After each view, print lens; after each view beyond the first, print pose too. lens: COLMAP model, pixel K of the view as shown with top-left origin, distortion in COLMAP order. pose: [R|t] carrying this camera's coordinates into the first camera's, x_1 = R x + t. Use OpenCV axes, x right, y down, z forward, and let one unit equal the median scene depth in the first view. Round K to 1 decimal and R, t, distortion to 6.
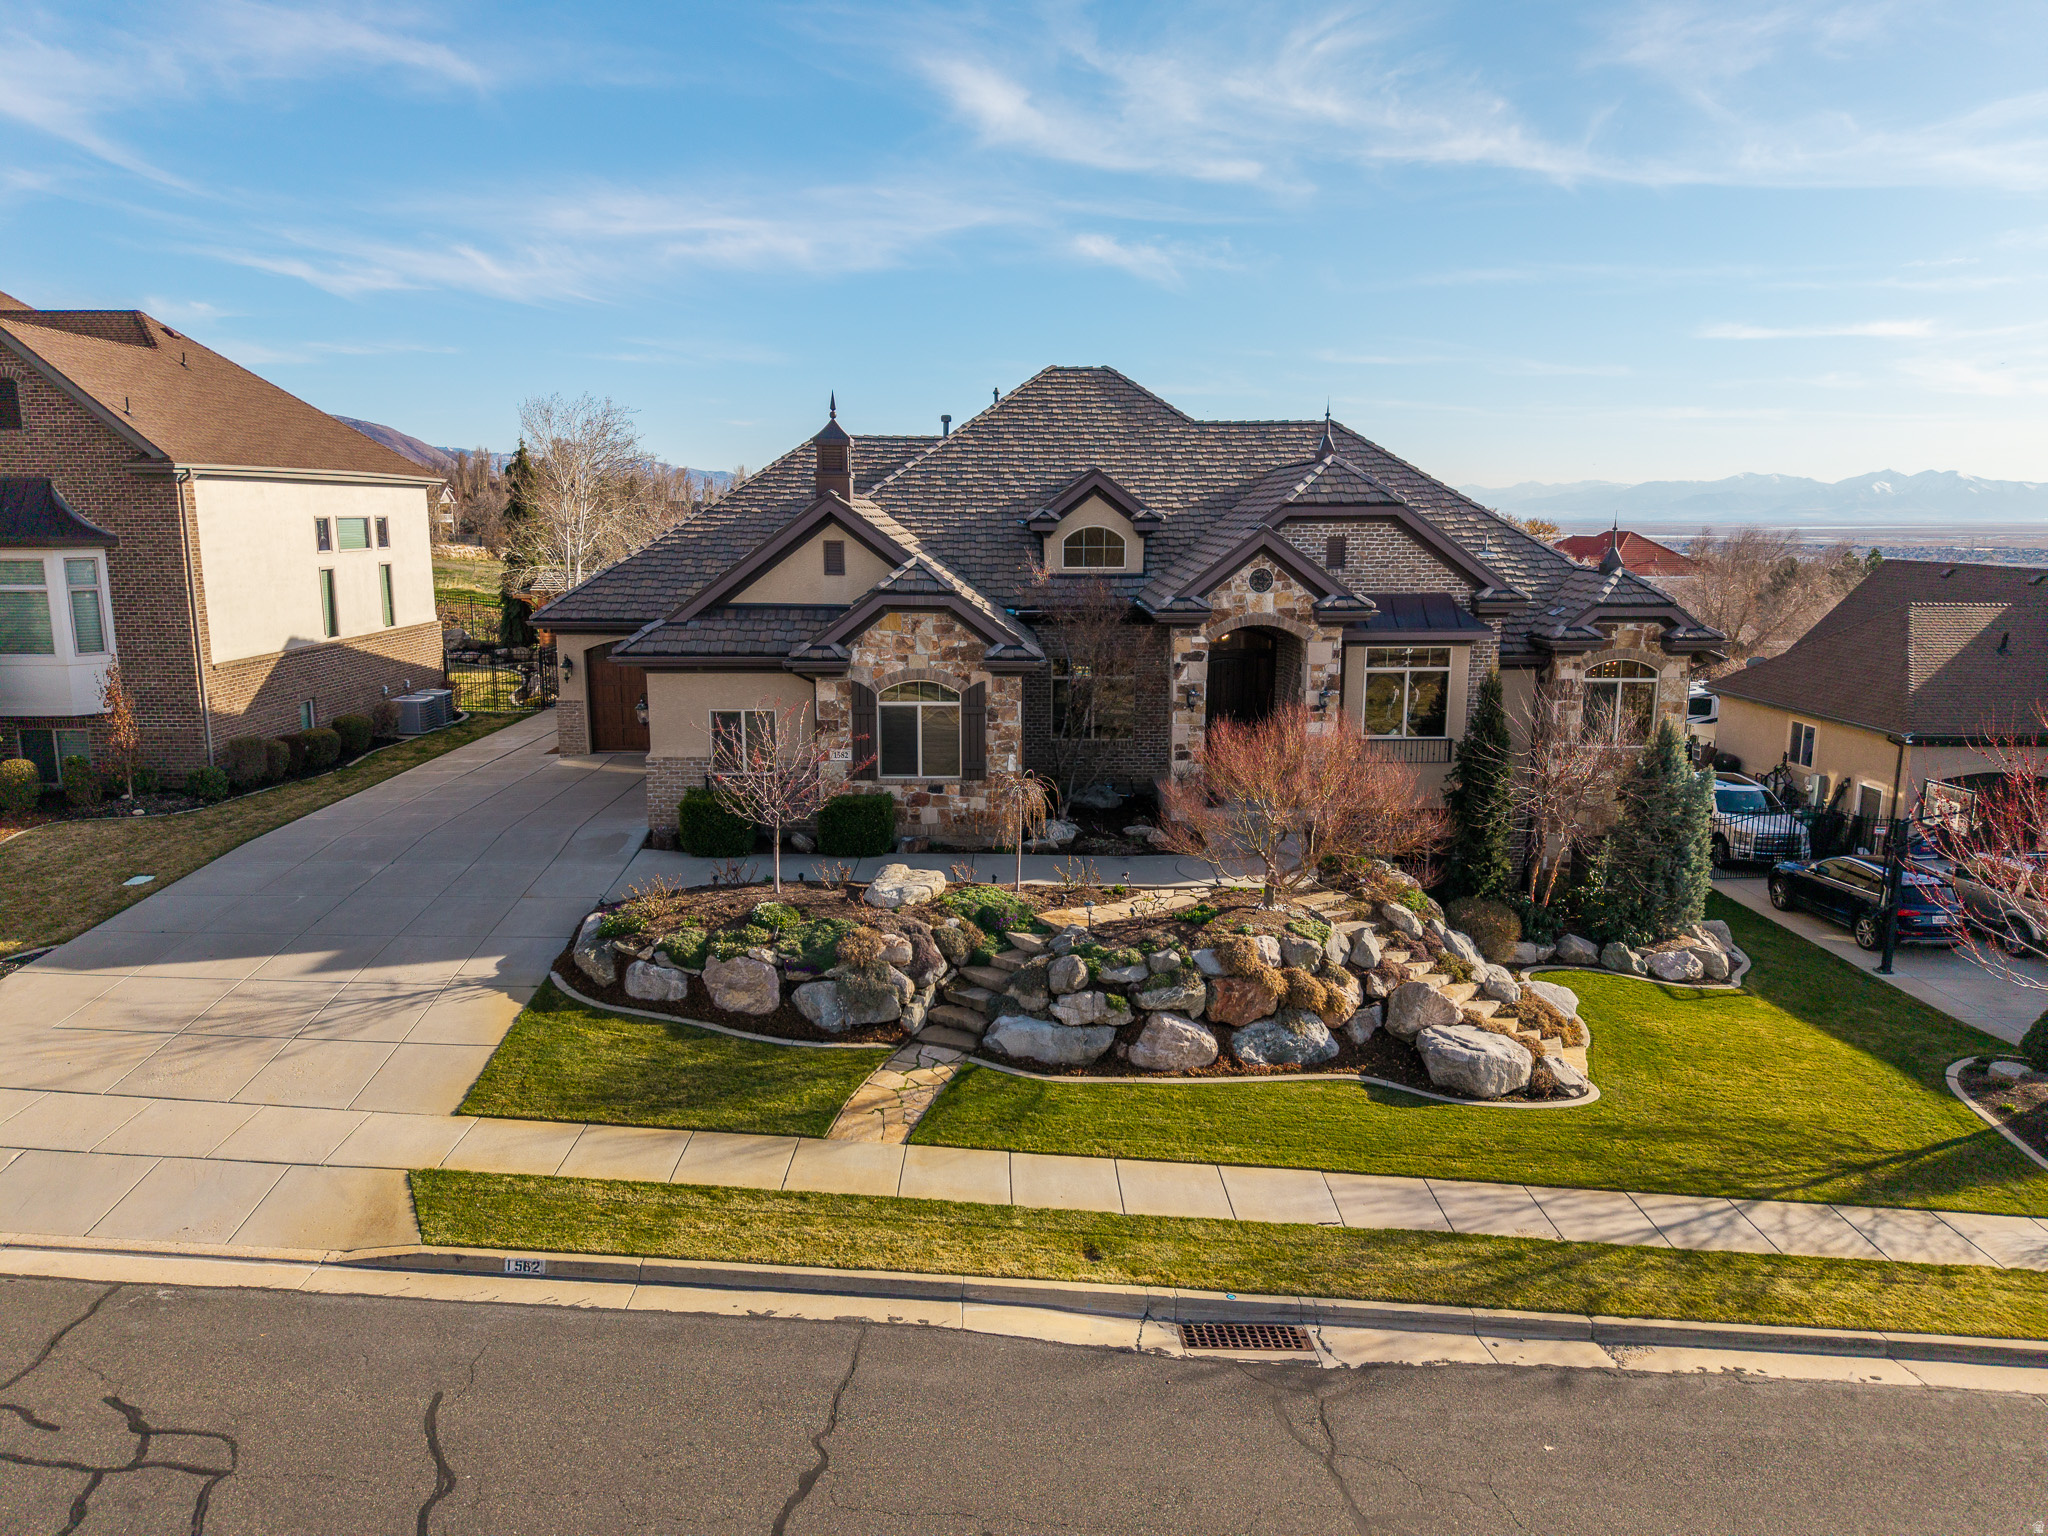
lens RADIAL K [[1354.9, 0, 1003.4], [0, 1354.9, 802.9], [0, 0, 1]] dist [0.021285, 0.001516]
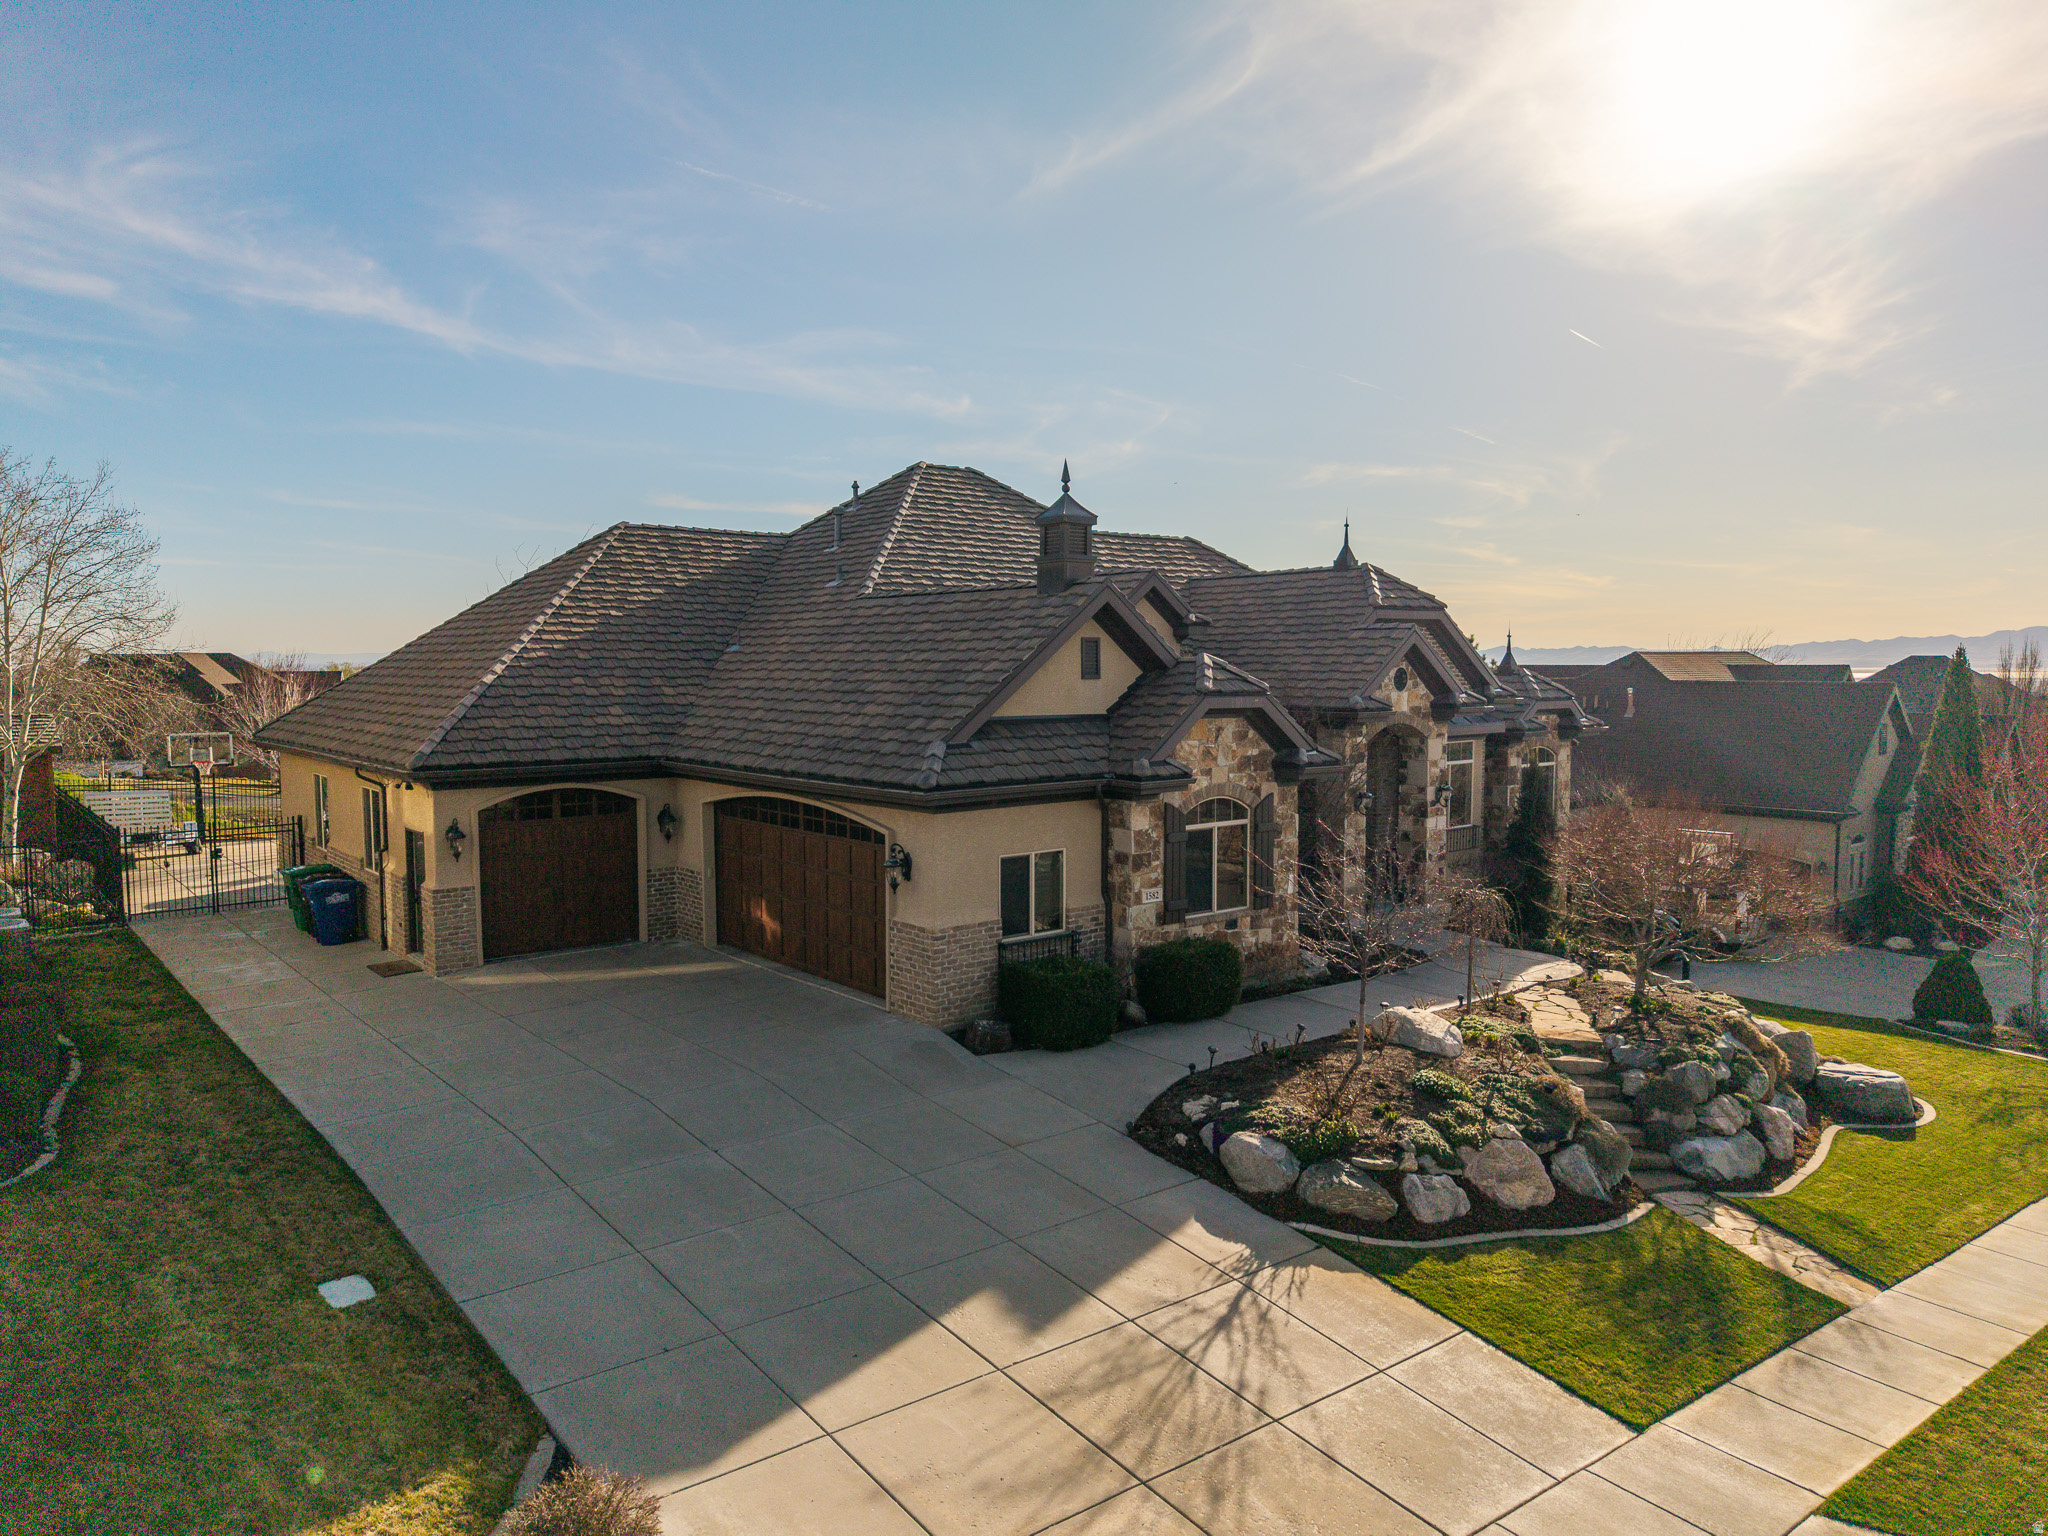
lens RADIAL K [[1382.0, 0, 1024.2], [0, 1382.0, 750.3], [0, 0, 1]] dist [0.026129, -0.032235]
pose [[0.780203, -0.043520, 0.624011, -0.693270], [0.136132, 0.985480, -0.101477, -0.047857], [-0.610534, 0.164120, 0.774798, 0.398578]]
